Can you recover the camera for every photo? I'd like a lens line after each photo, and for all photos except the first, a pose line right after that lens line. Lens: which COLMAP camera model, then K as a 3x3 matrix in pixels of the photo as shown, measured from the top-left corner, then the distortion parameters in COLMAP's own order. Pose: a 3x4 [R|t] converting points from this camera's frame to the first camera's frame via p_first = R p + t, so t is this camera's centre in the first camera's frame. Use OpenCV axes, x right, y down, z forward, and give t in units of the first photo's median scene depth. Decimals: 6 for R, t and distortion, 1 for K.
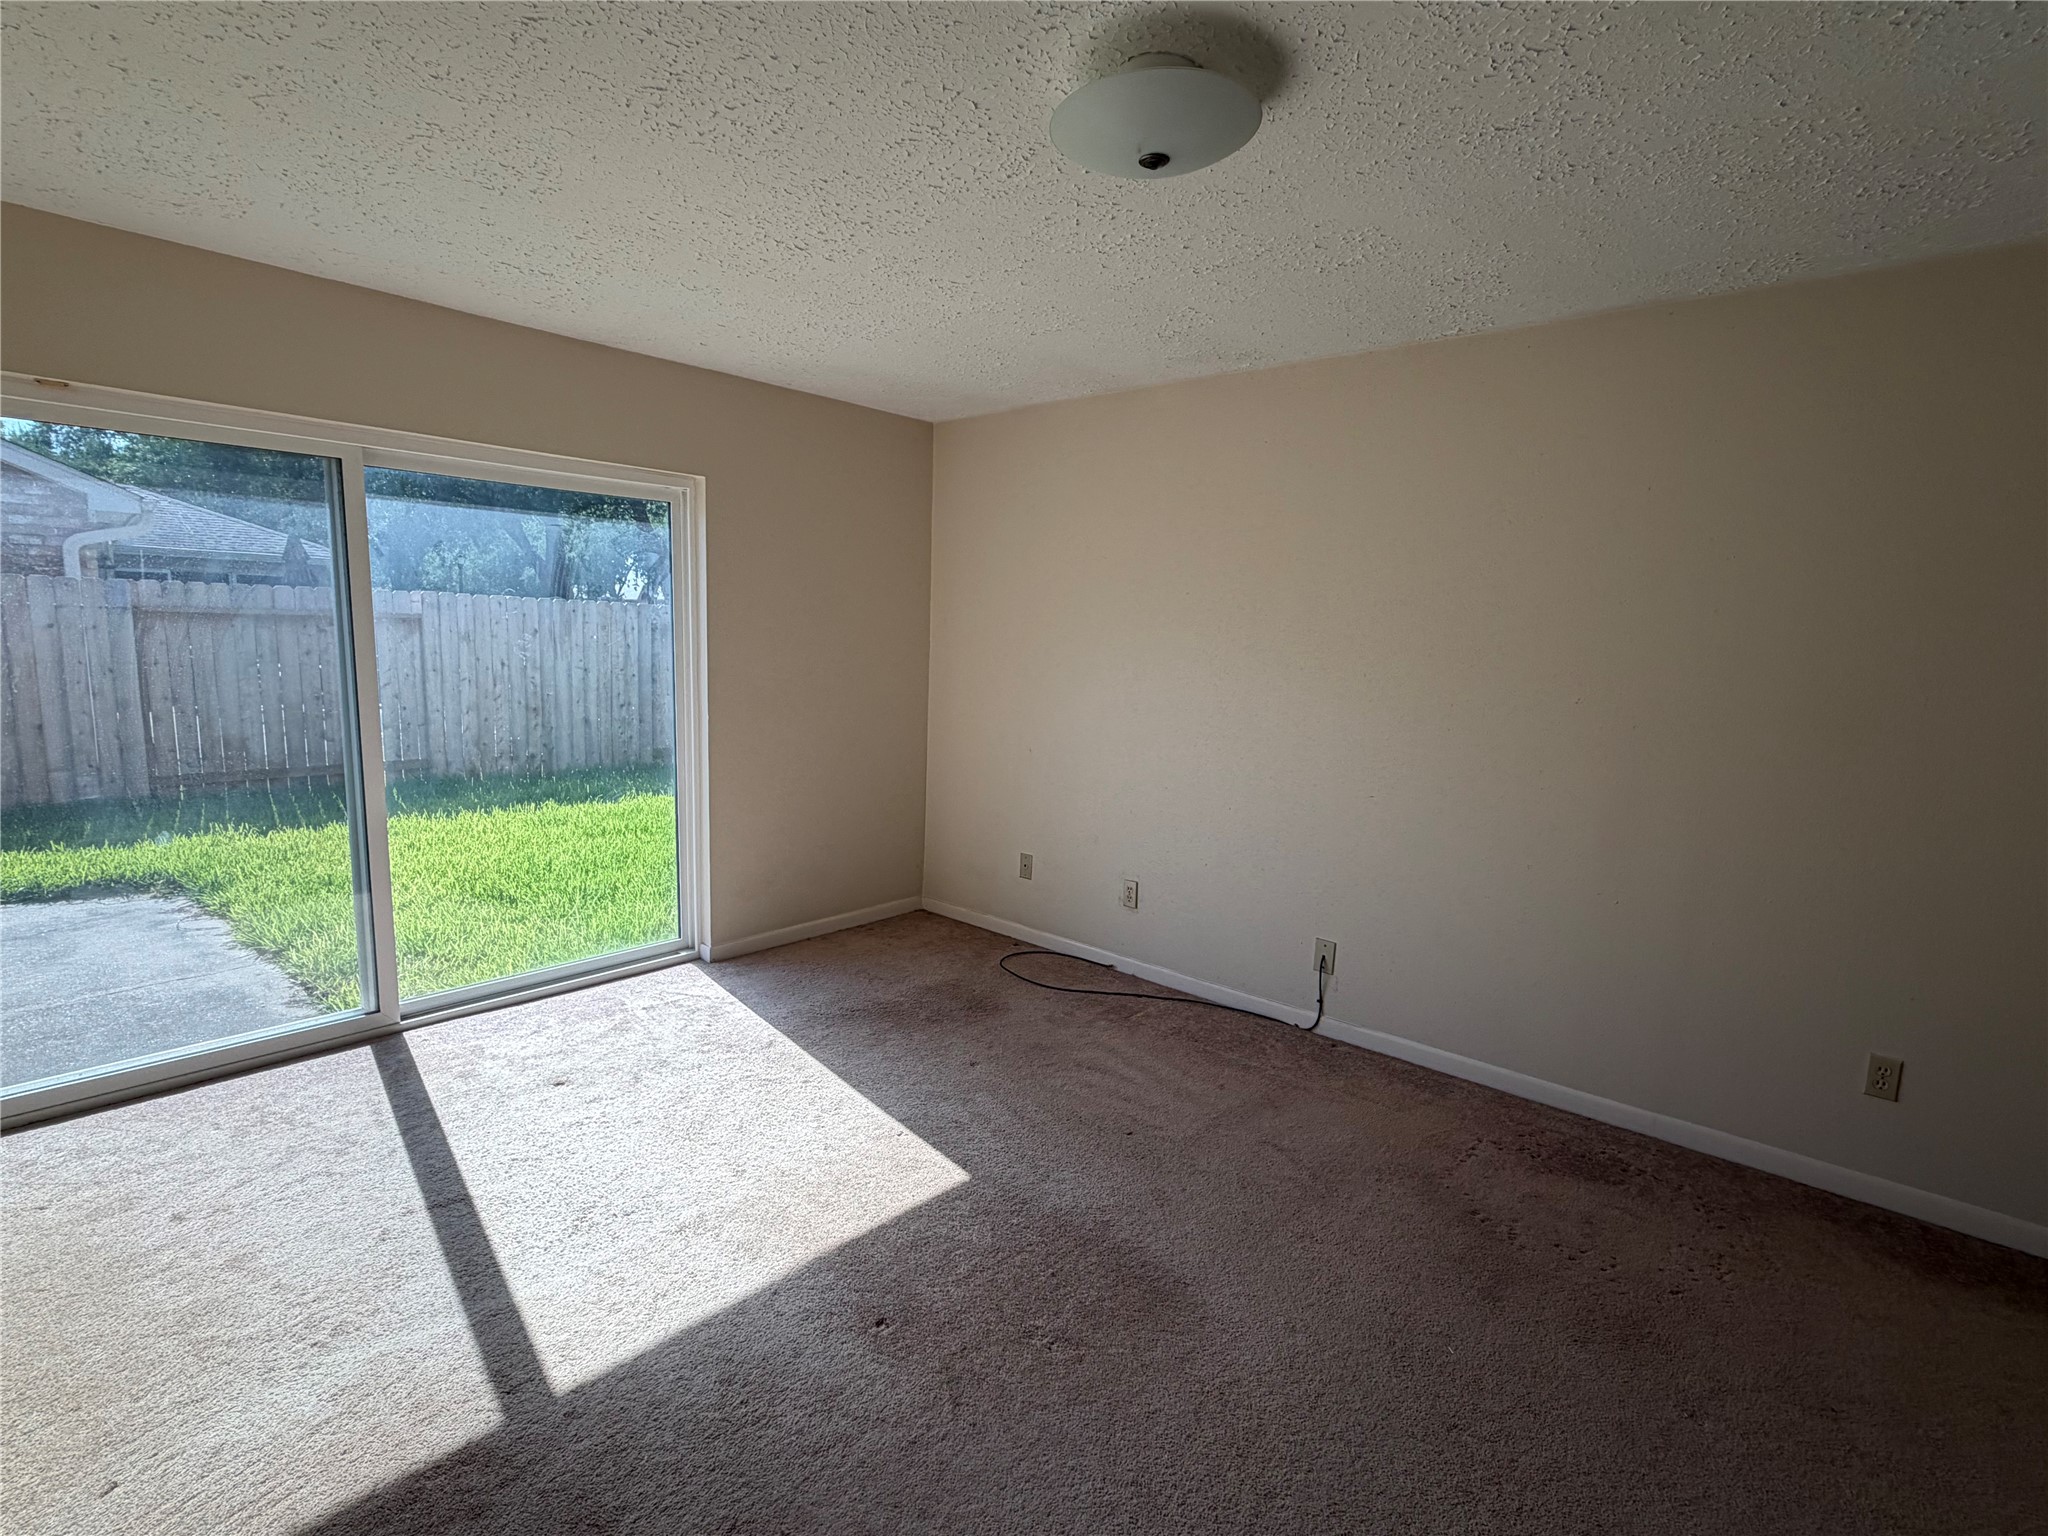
lens RADIAL K [[993.7, 0, 1037.2], [0, 993.7, 772.6], [0, 0, 1]] dist [0.001211, 0.000947]
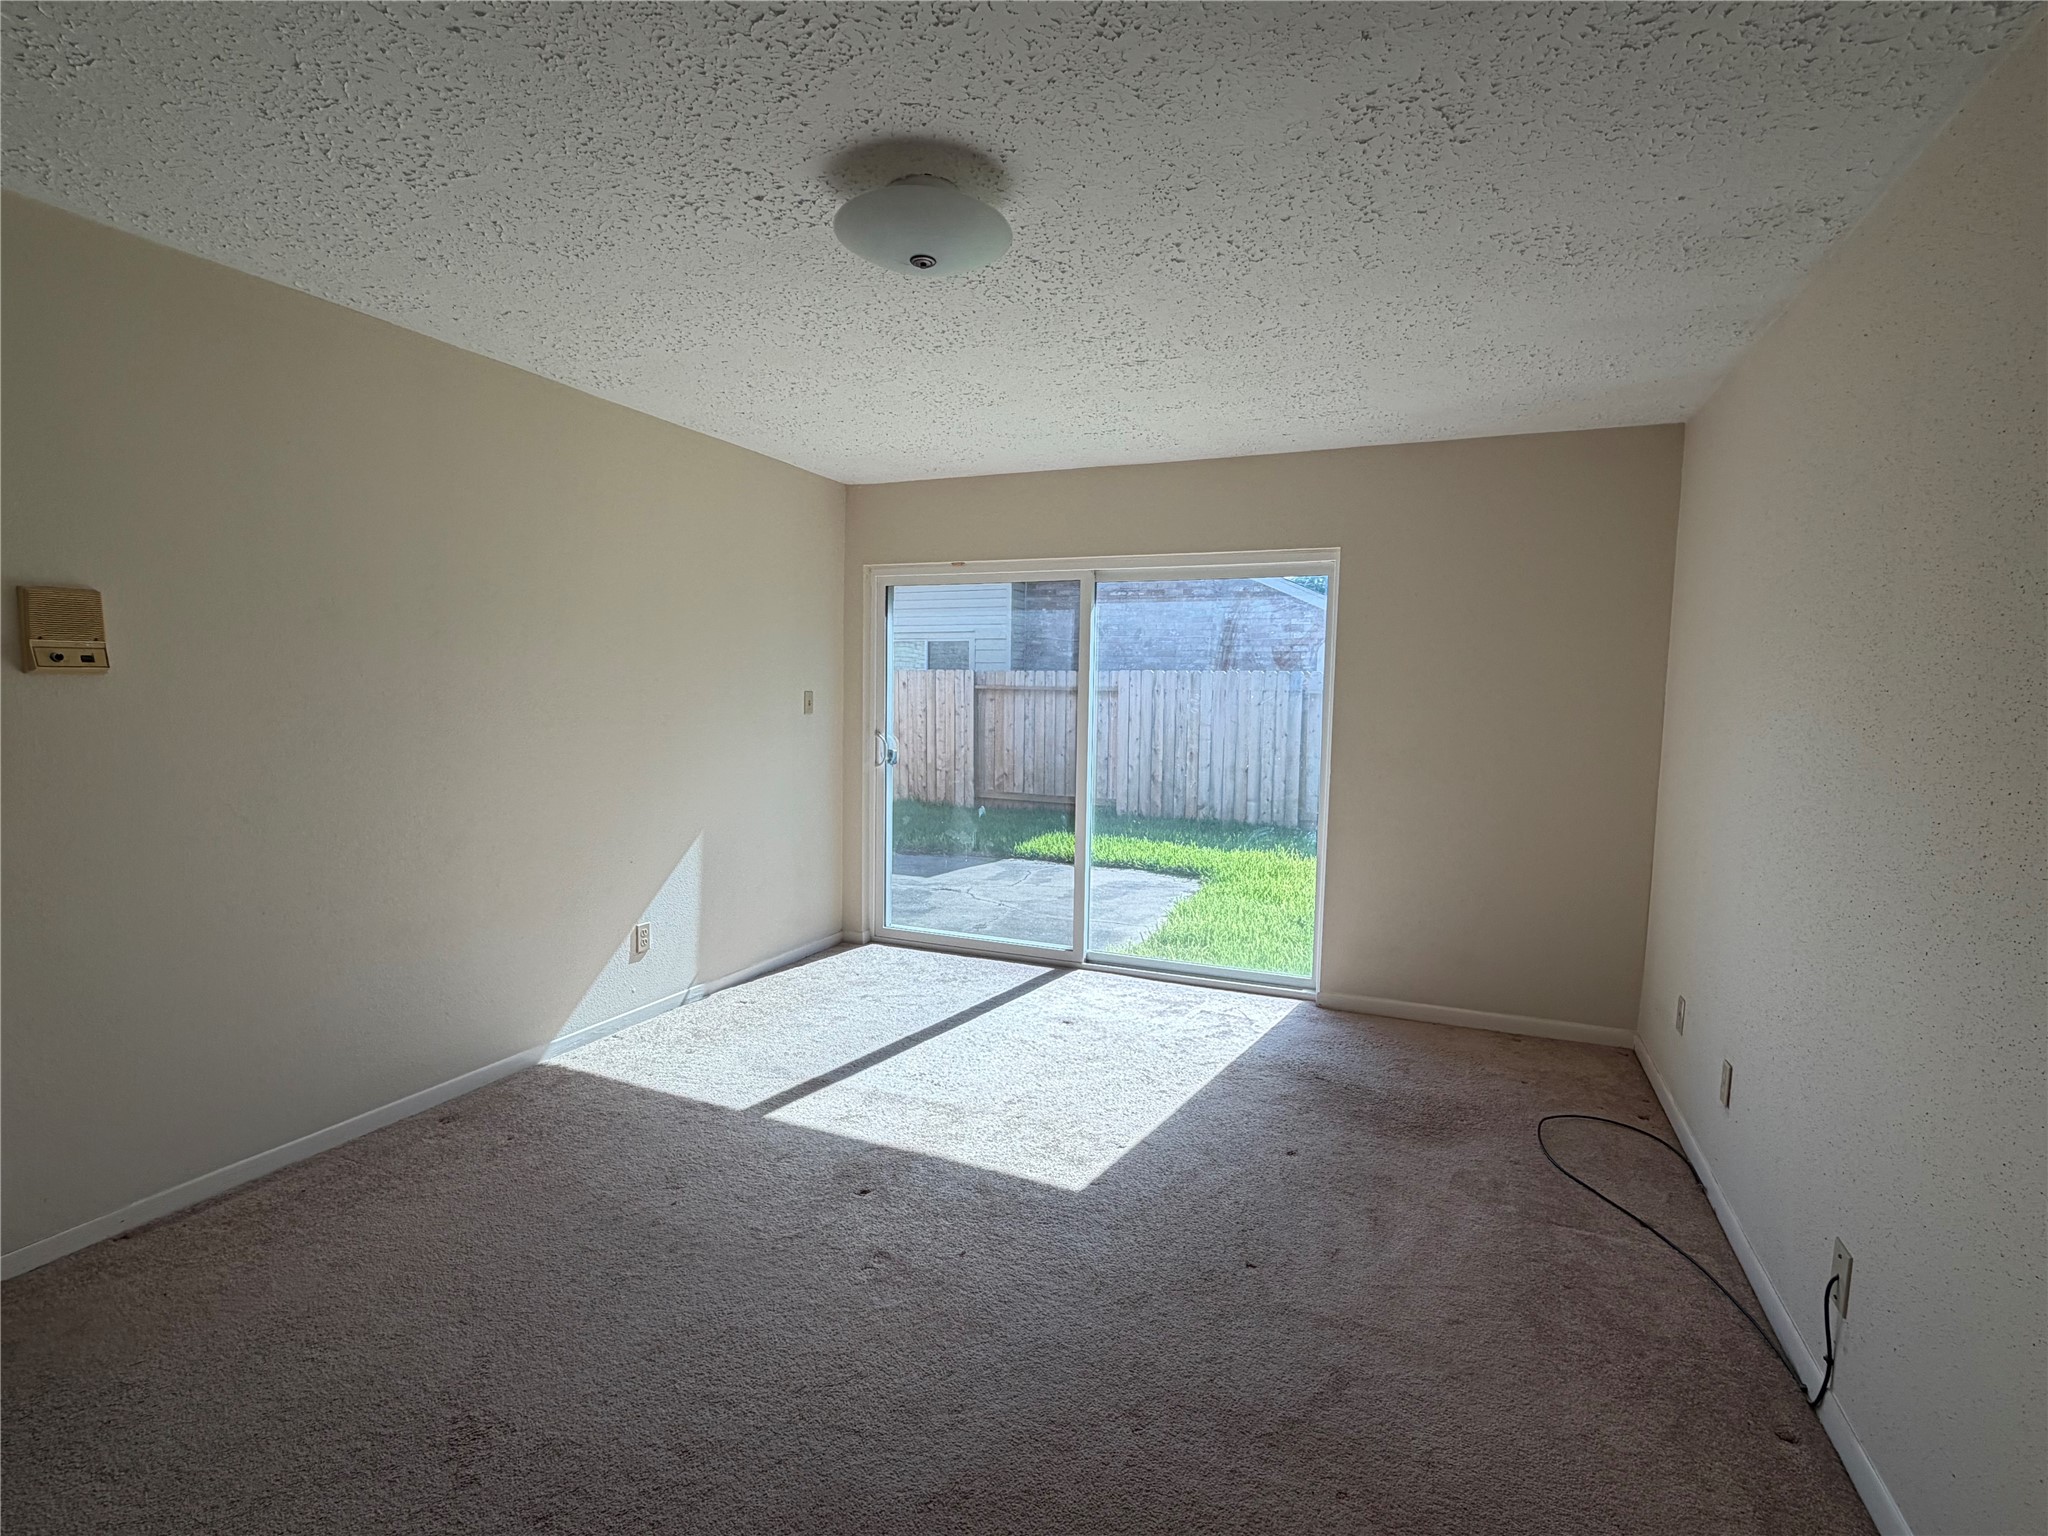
lens RADIAL K [[993.7, 0, 1039.0], [0, 993.7, 769.3], [0, 0, 1]] dist [0.001211, 0.000947]
pose [[0.337999, 0.055789, -0.939491, 0.625925], [-0.146405, 0.989206, 0.006070, -0.022441], [0.929689, 0.135494, 0.342519, 0.387104]]
